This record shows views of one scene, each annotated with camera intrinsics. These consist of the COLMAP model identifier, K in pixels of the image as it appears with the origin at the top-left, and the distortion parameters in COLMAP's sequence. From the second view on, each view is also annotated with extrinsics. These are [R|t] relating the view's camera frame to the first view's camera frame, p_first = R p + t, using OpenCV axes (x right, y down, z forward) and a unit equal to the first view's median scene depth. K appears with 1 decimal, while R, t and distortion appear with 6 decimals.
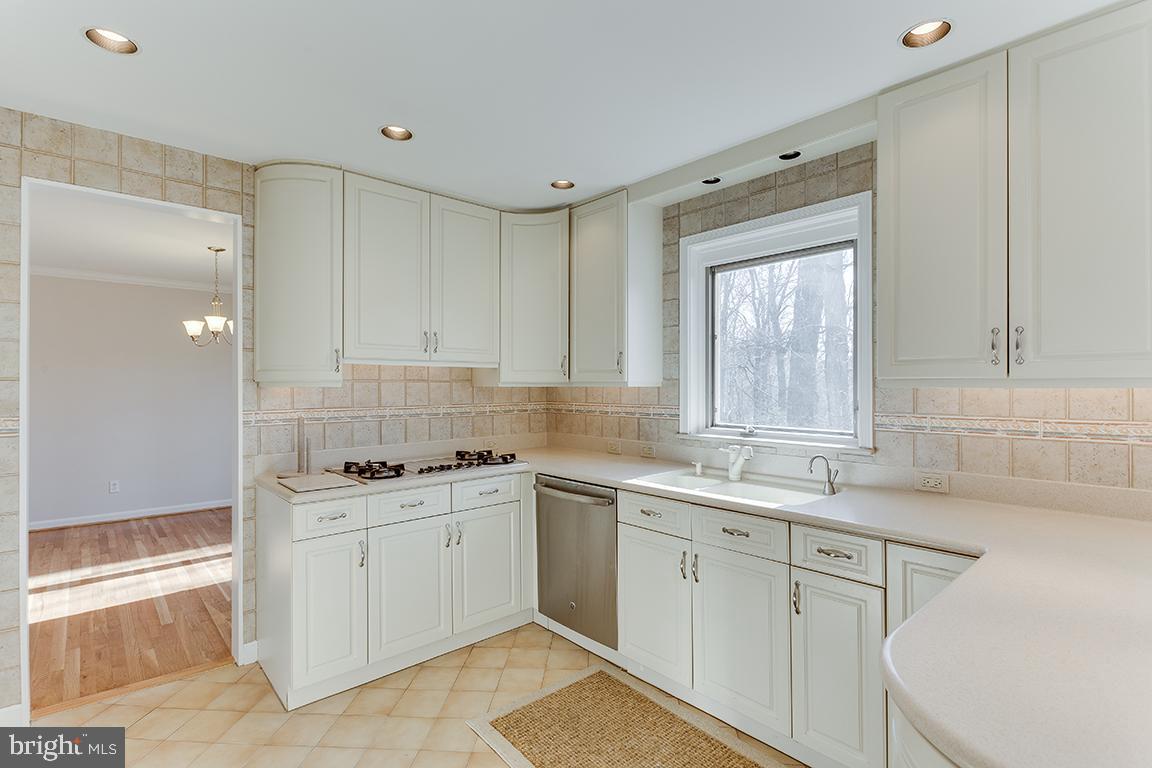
lens RADIAL K [[556.6, 0, 580.7], [0, 556.6, 382.1], [0, 0, 1]] dist [0.000452, -0.003430]
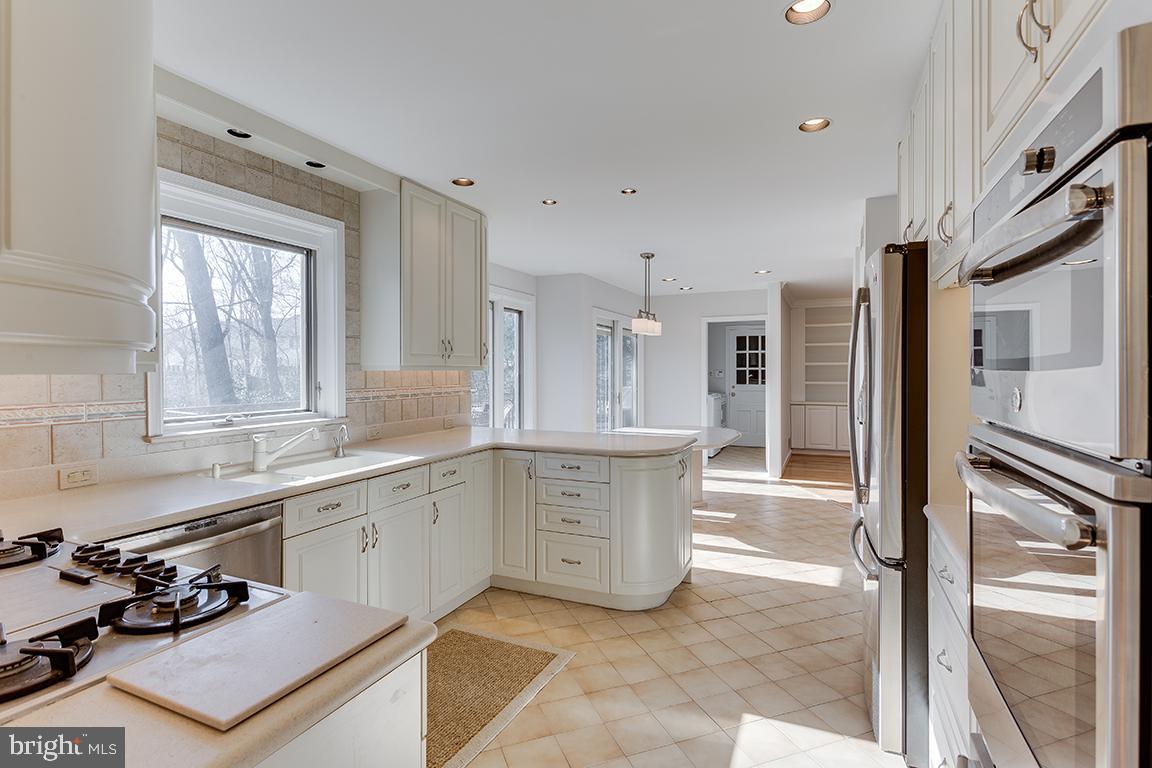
lens RADIAL K [[556.6, 0, 576.8], [0, 556.6, 376.9], [0, 0, 1]] dist [0.000452, -0.003430]
pose [[-0.406835, -0.009264, 0.913455, -0.774013], [-0.001325, 0.999954, 0.009552, 0.008274], [-0.913501, 0.002676, -0.406828, 0.873699]]
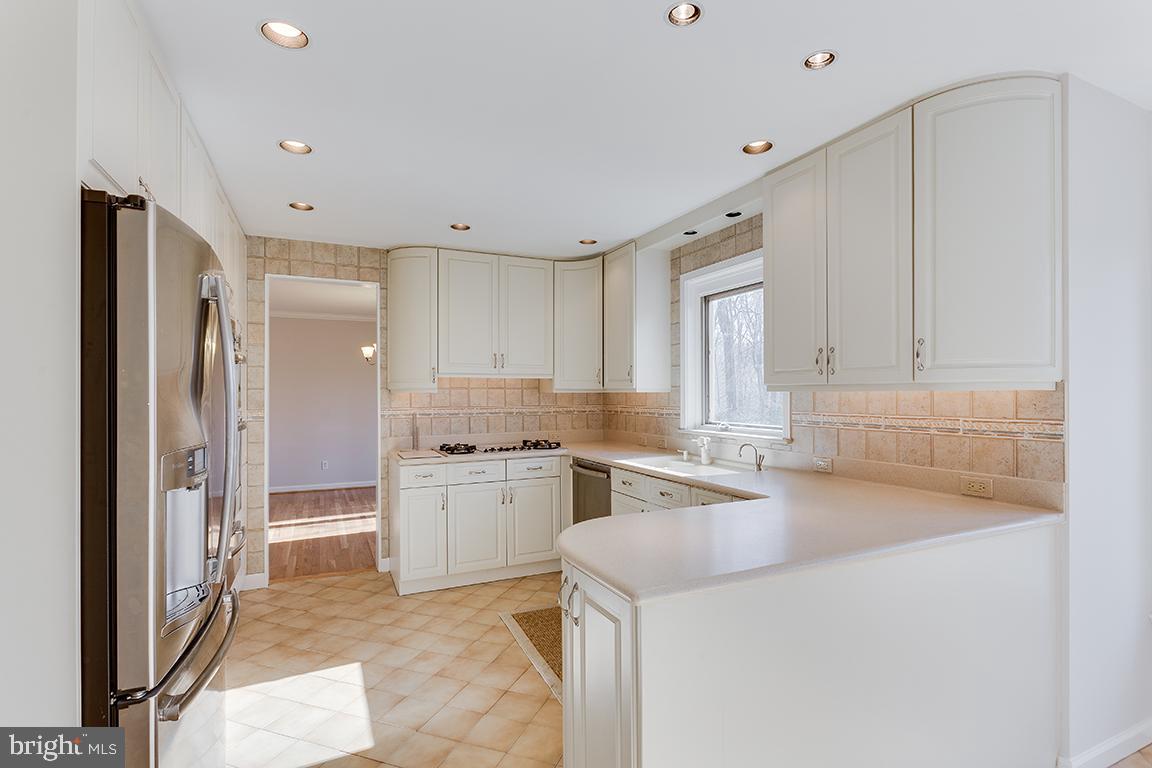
lens RADIAL K [[556.6, 0, 572.2], [0, 556.6, 386.6], [0, 0, 1]] dist [0.000452, -0.003430]
pose [[0.955076, -0.006325, -0.296293, 0.360495], [0.004975, 0.999974, -0.005308, 0.001591], [0.296319, 0.003596, 0.955082, -0.322621]]
